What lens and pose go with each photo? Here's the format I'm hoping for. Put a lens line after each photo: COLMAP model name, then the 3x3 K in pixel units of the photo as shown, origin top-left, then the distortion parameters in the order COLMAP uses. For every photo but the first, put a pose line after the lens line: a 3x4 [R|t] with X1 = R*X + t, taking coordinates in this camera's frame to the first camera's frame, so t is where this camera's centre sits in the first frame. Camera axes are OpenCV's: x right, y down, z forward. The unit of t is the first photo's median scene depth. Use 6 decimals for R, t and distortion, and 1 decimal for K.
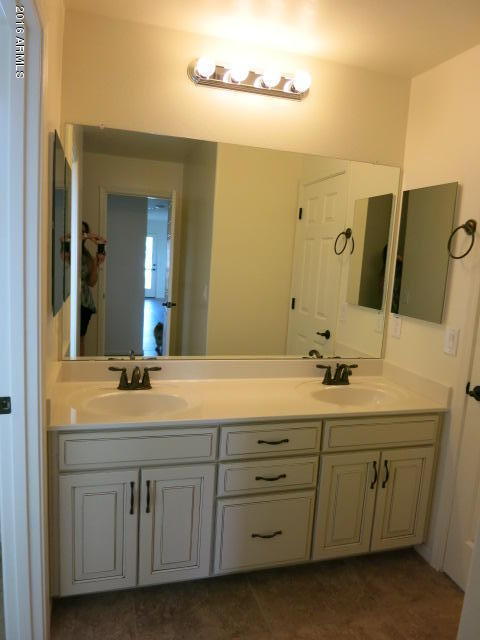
lens RADIAL K [[447.5, 0, 240.0], [0, 447.5, 320.0], [0, 0, 1]] dist [-0.083006, -0.003937]
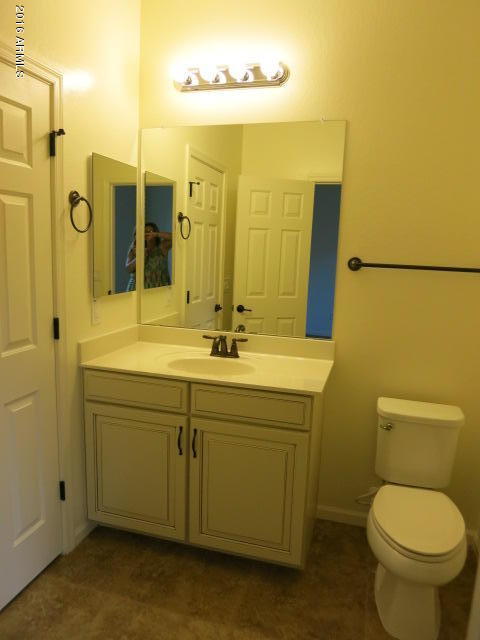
lens RADIAL K [[428.3, 0, 240.0], [0, 428.3, 320.0], [0, 0, 1]] dist [0.004858, 0.000144]
pose [[0.836972, 0.061495, -0.543779, 0.655465], [-0.038854, 0.997836, 0.053041, -0.002448], [0.545865, -0.023266, 0.837550, 0.107065]]
